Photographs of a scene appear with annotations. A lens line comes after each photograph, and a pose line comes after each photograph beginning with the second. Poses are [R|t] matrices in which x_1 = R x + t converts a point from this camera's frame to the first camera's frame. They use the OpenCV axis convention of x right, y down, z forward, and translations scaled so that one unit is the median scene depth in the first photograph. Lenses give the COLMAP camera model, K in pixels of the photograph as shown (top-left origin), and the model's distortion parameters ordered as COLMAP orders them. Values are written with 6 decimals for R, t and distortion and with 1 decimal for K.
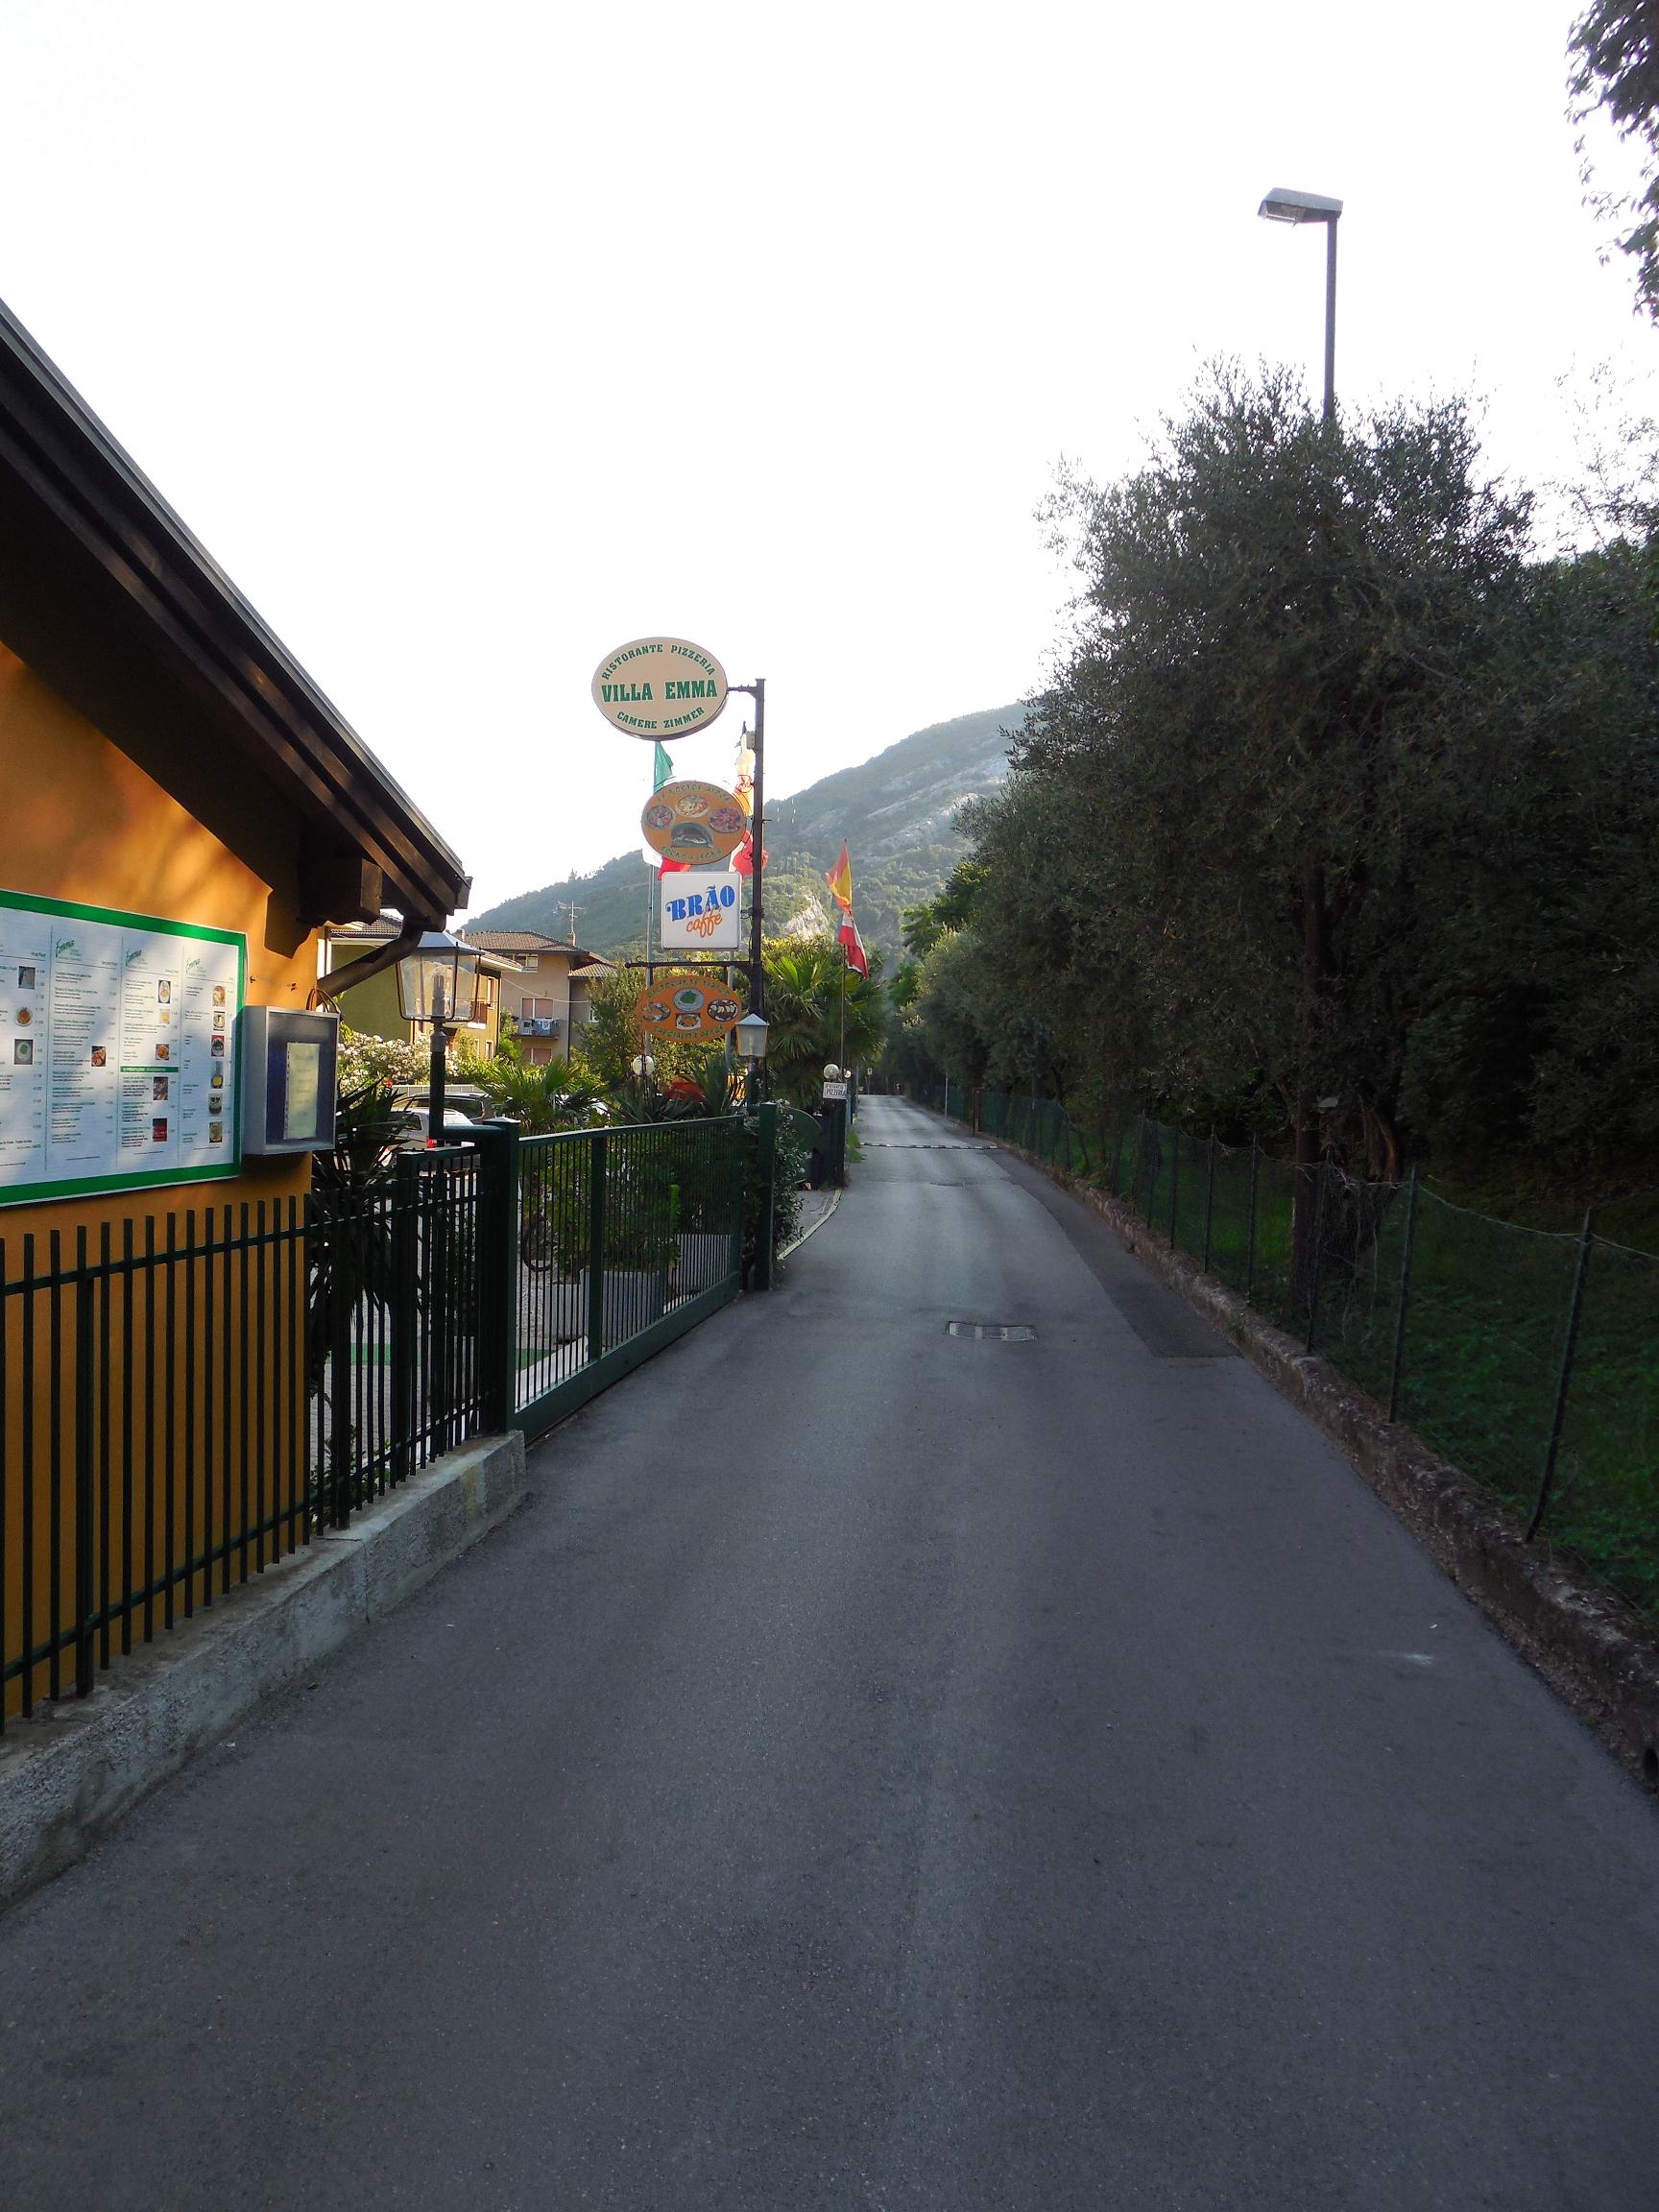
lens RADIAL K [[1821.4, 0, 829.5], [0, 1821.4, 1106.0], [0, 0, 1]] dist [0.036609, 0.000706]
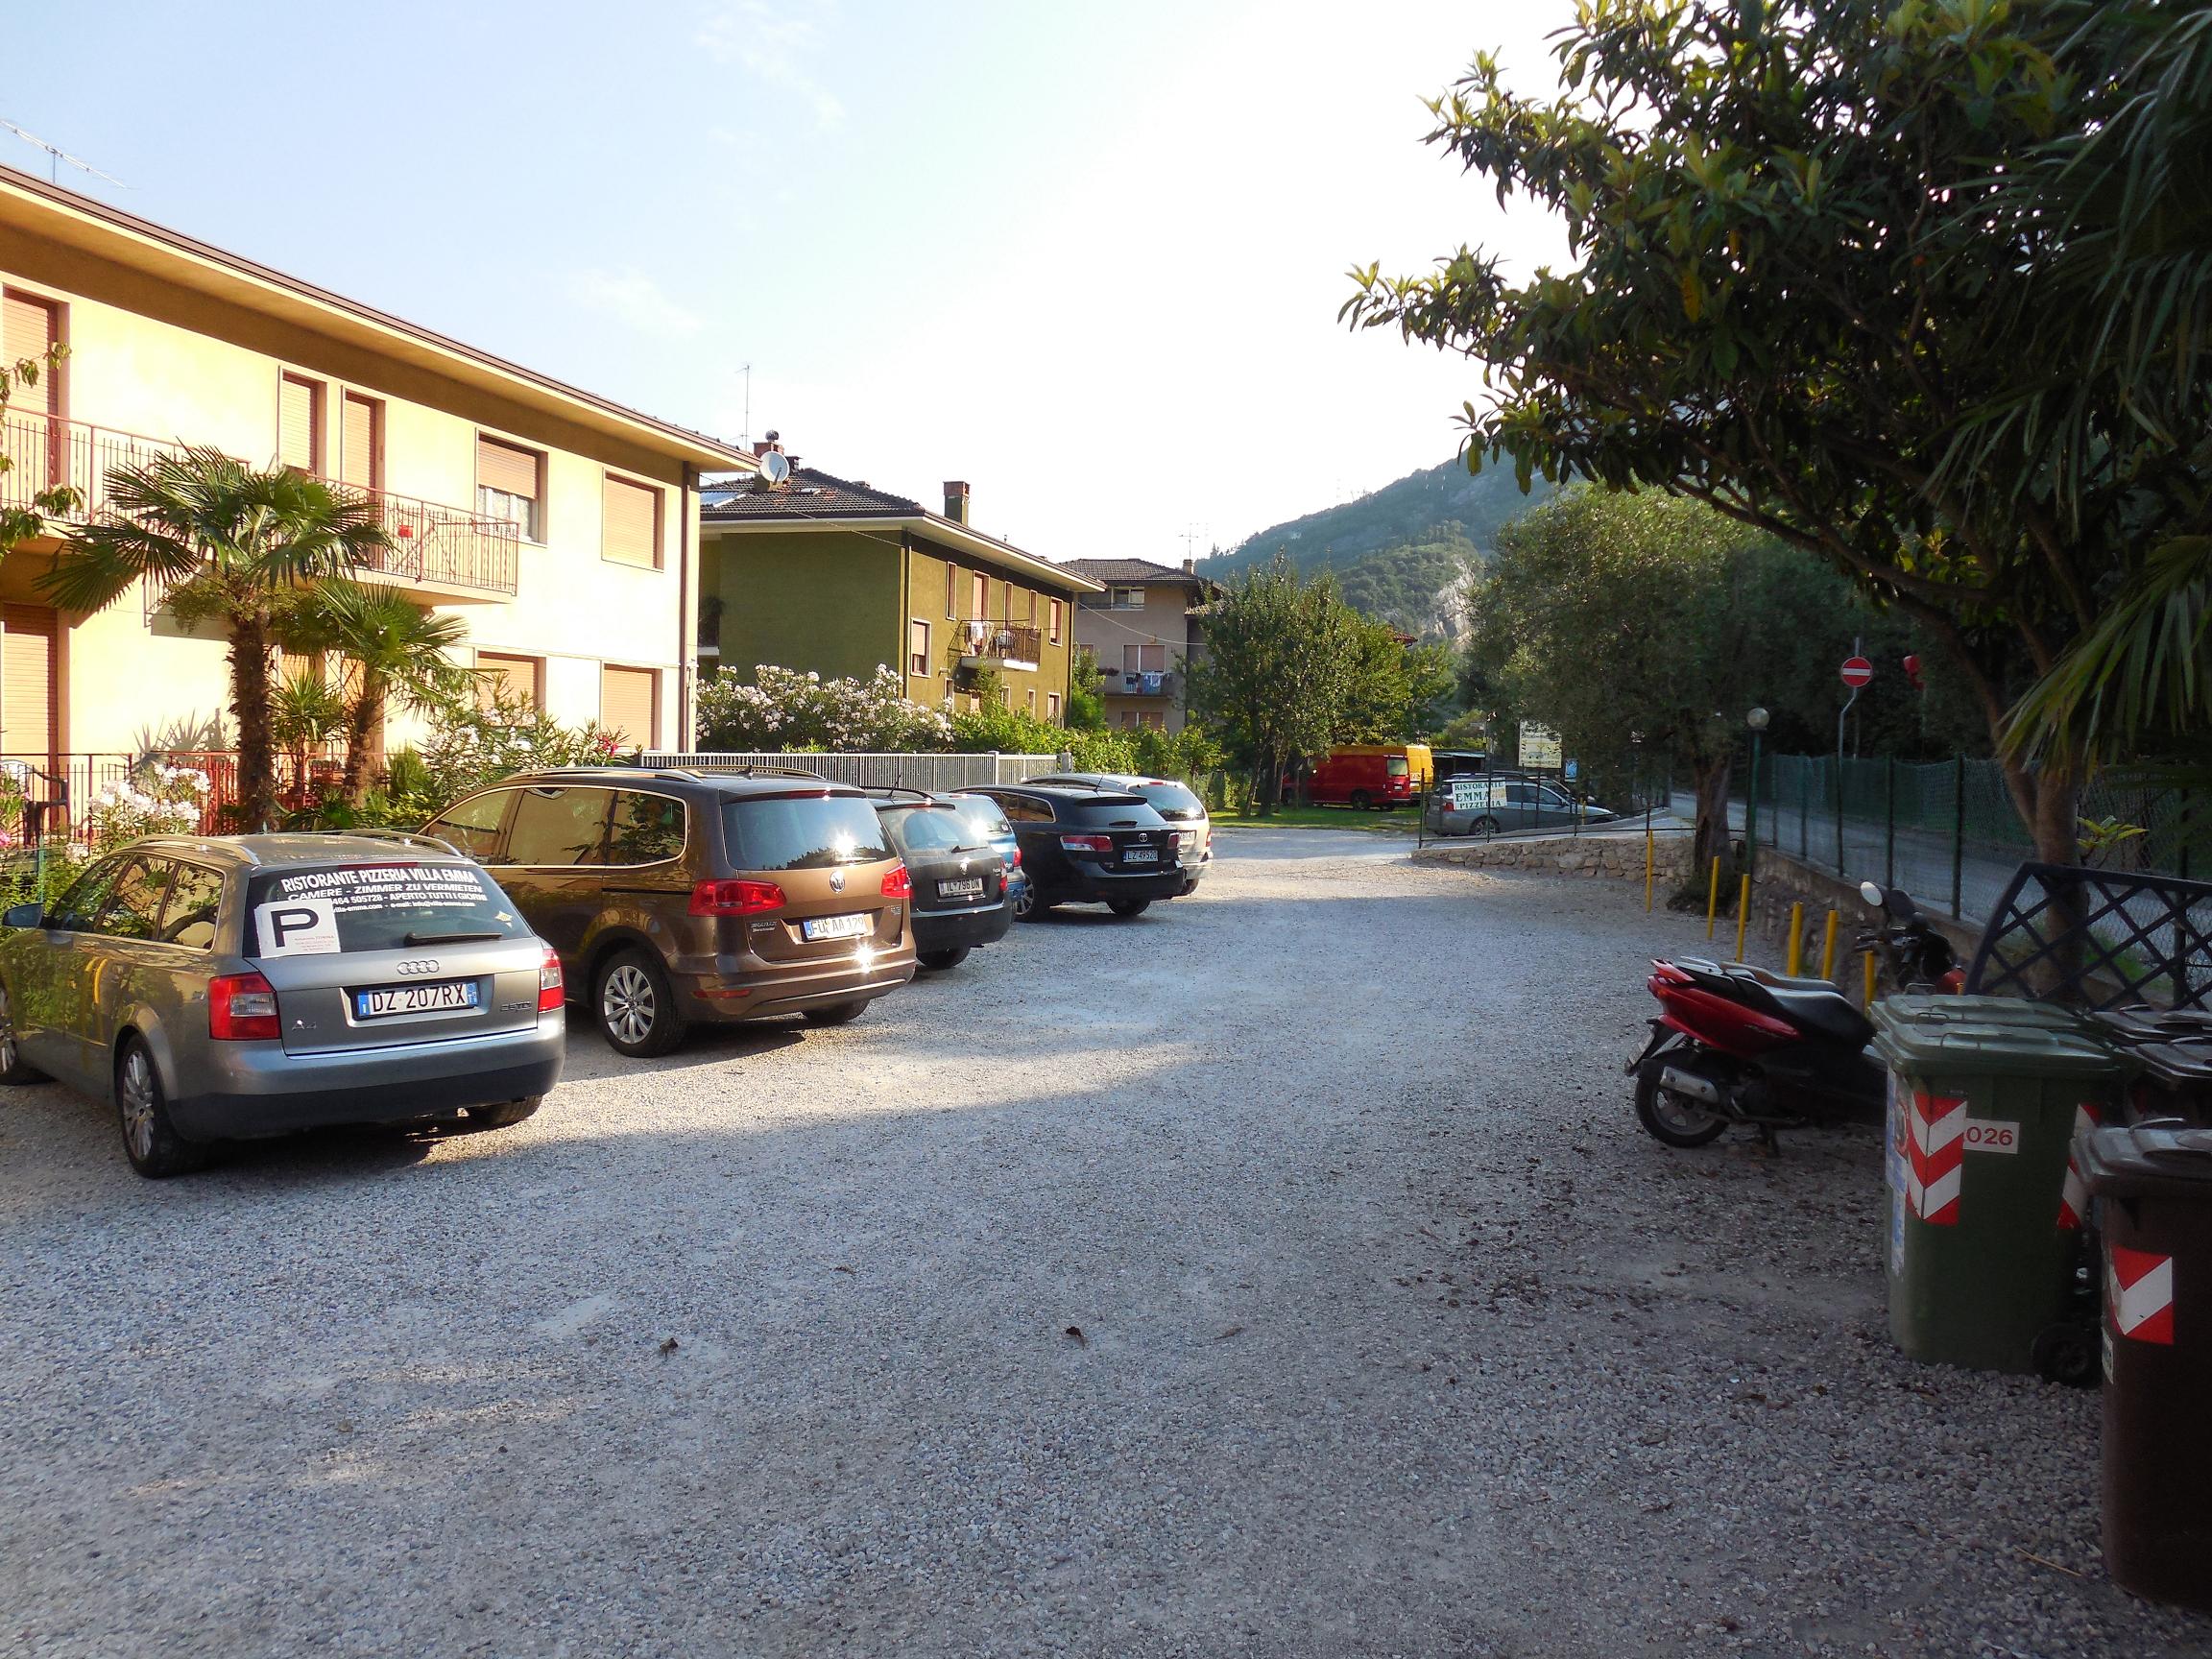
lens RADIAL K [[1821.4, 0, 1141.7], [0, 1821.4, 779.3], [0, 0, 1]] dist [0.036609, 0.000706]
pose [[0.983568, -0.002997, -0.180514, -0.033351], [0.002339, 0.999990, -0.003859, -0.001854], [0.180523, 0.003373, 0.983565, 0.341752]]
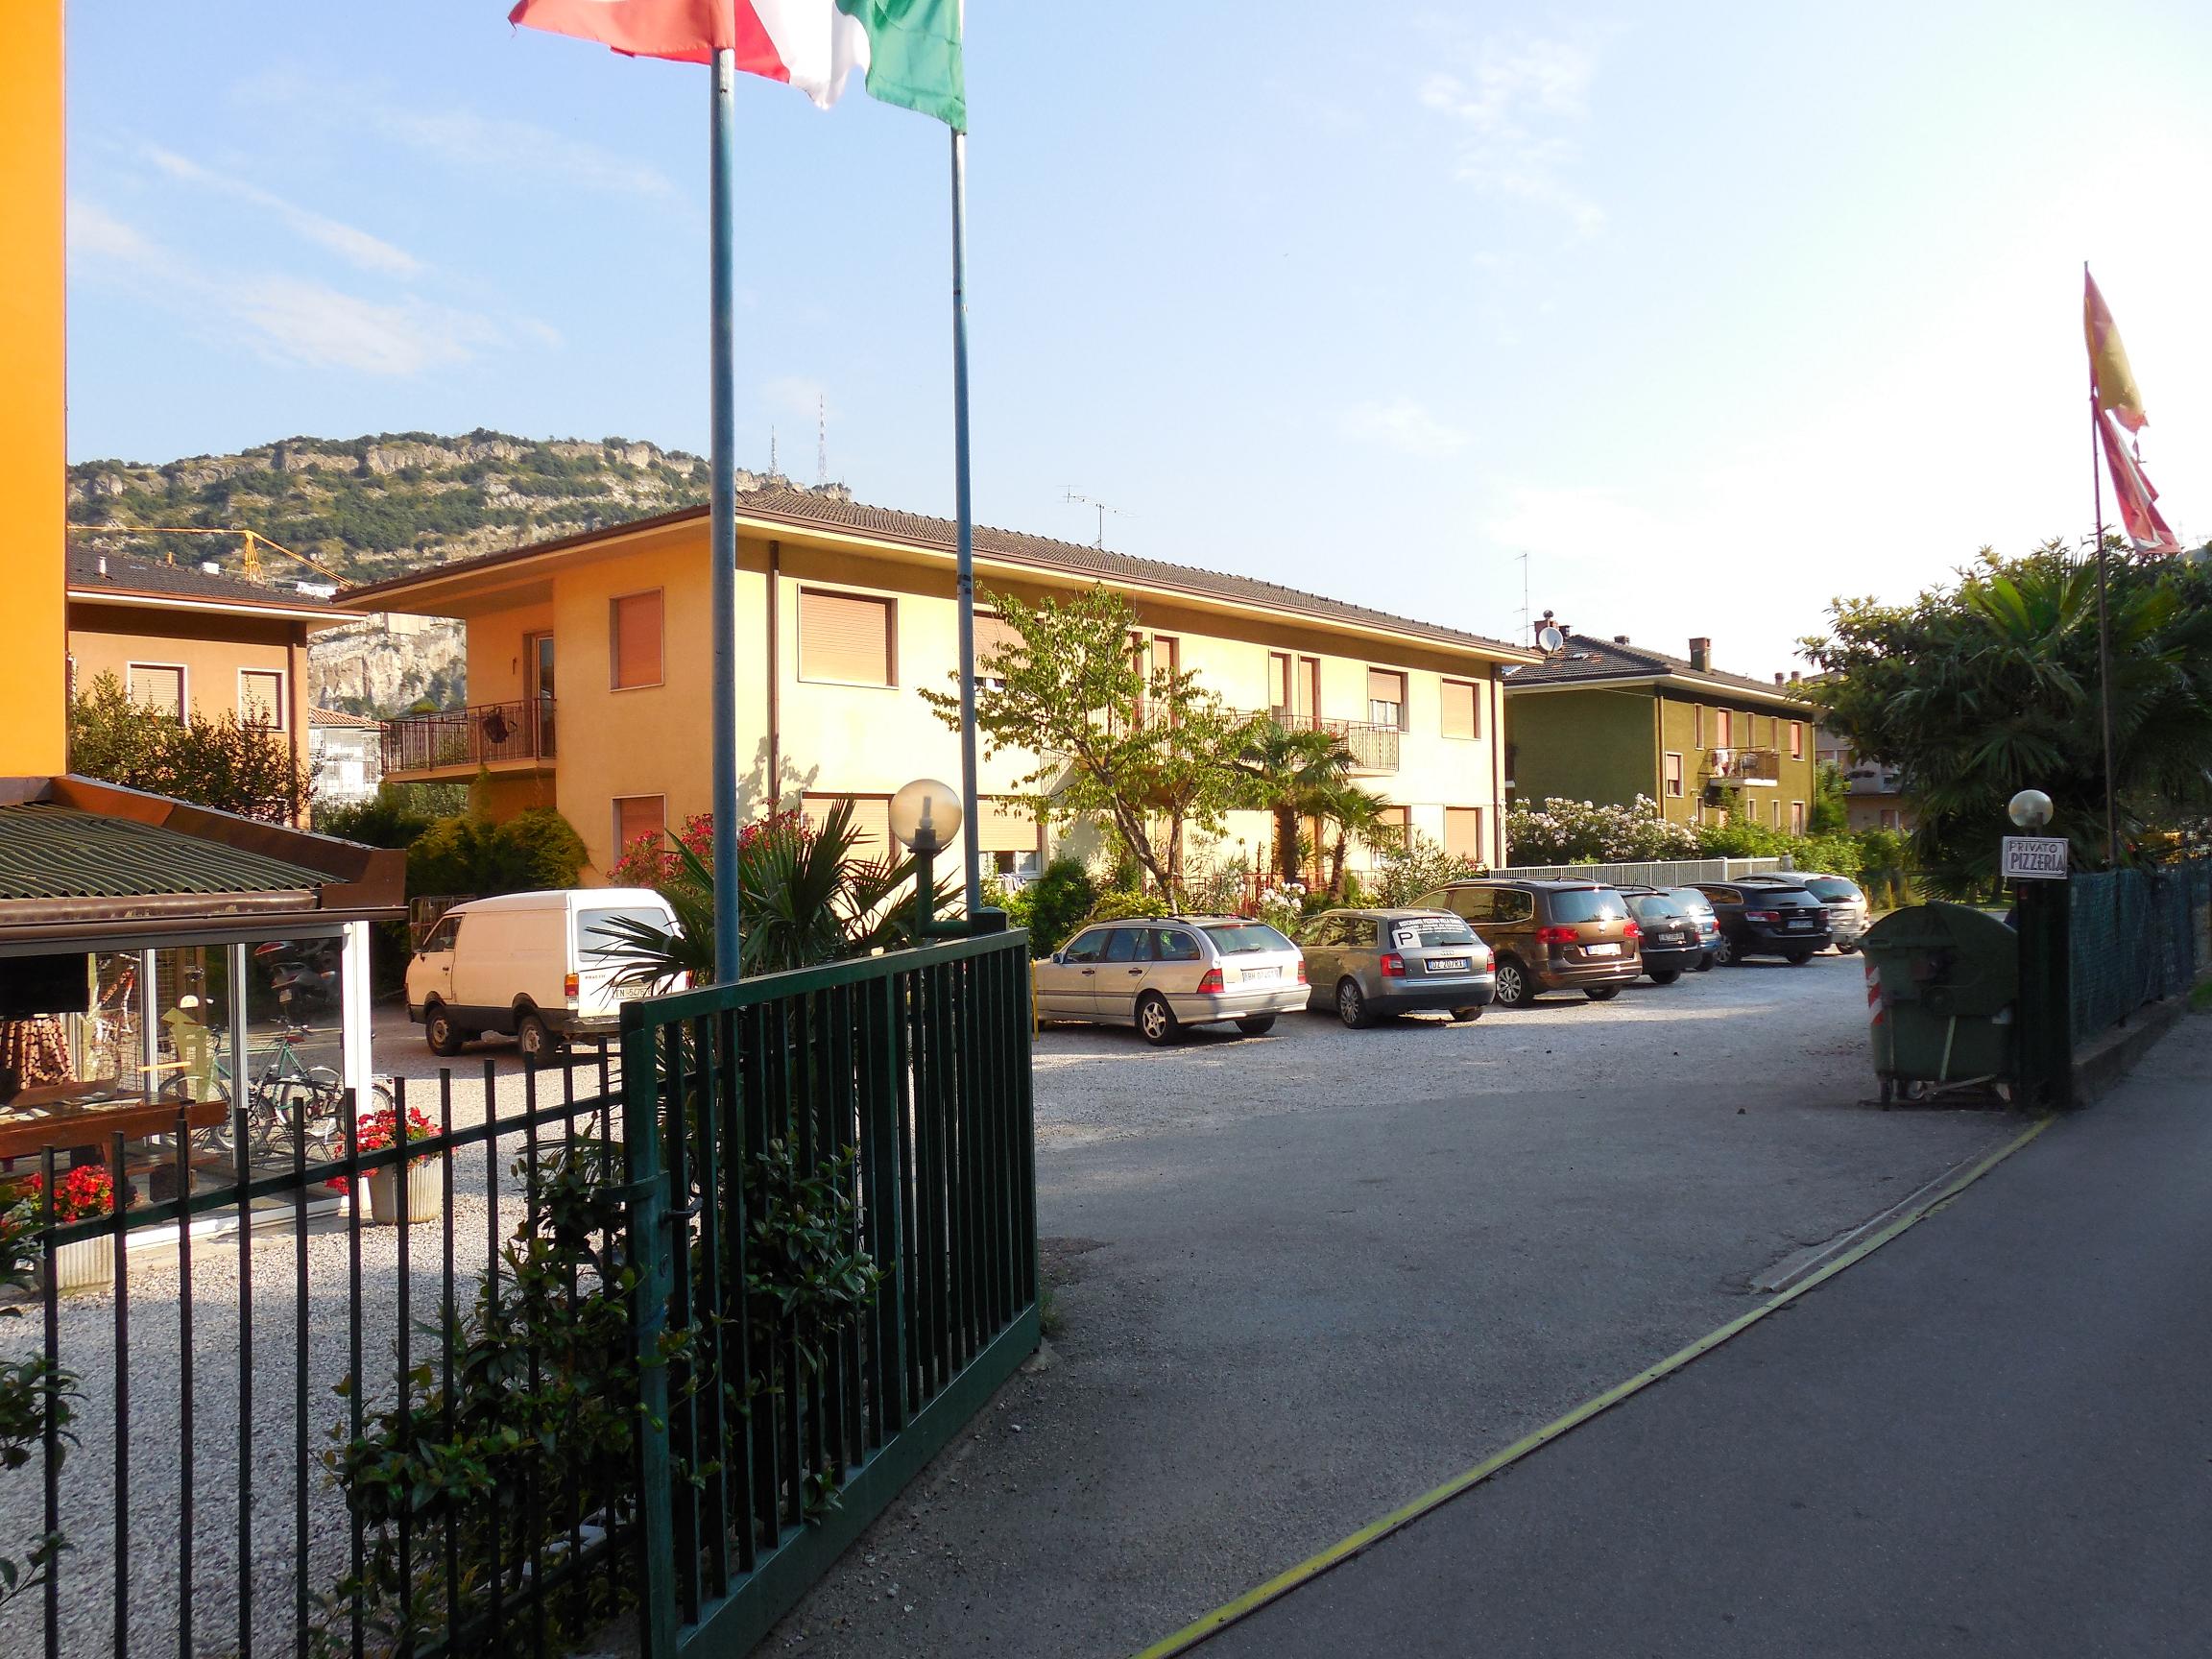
lens RADIAL K [[1821.4, 0, 1141.7], [0, 1821.4, 779.3], [0, 0, 1]] dist [0.036609, 0.000706]
pose [[0.823532, -0.058994, -0.564194, 0.023164], [0.026337, 0.997481, -0.065858, -0.001425], [0.566659, 0.039377, 0.823011, 0.193956]]
